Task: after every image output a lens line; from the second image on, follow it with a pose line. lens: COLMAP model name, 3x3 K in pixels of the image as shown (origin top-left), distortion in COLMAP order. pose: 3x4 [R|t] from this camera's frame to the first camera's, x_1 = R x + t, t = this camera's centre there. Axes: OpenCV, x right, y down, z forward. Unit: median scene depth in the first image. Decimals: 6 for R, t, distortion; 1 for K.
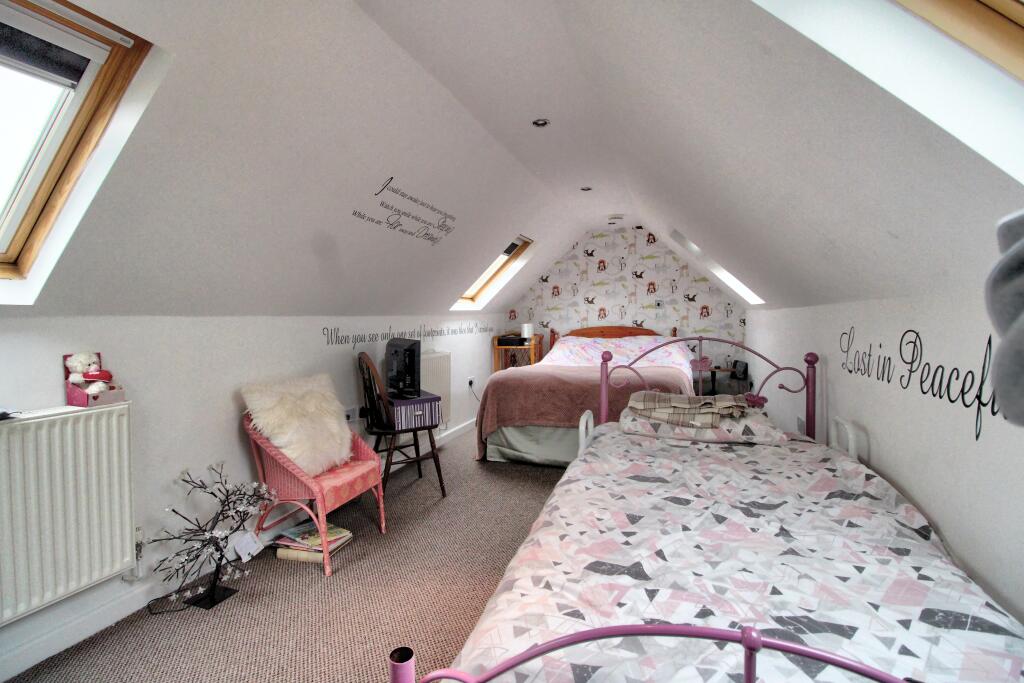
lens RADIAL K [[472.1, 0, 511.4], [0, 472.1, 337.8], [0, 0, 1]] dist [0.000632, 0.000019]
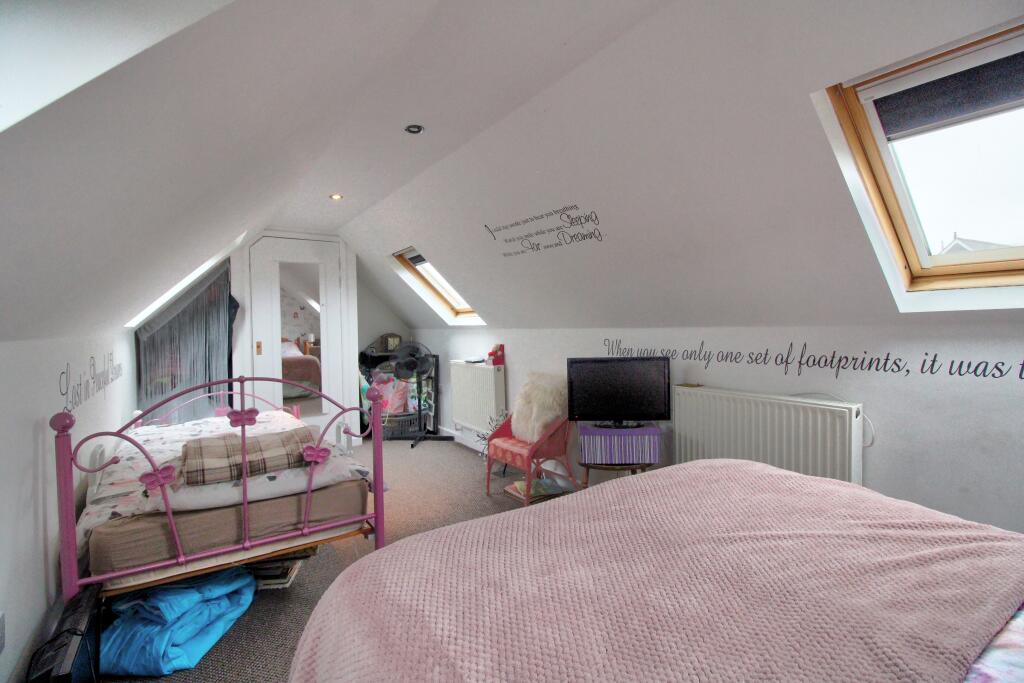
lens RADIAL K [[472.1, 0, 511.3], [0, 472.1, 335.0], [0, 0, 1]] dist [0.000632, 0.000019]
pose [[-0.584185, 0.026061, -0.811202, 0.621709], [-0.017878, 0.998829, 0.044964, -0.076895], [0.811424, 0.040770, -0.583035, 1.472415]]
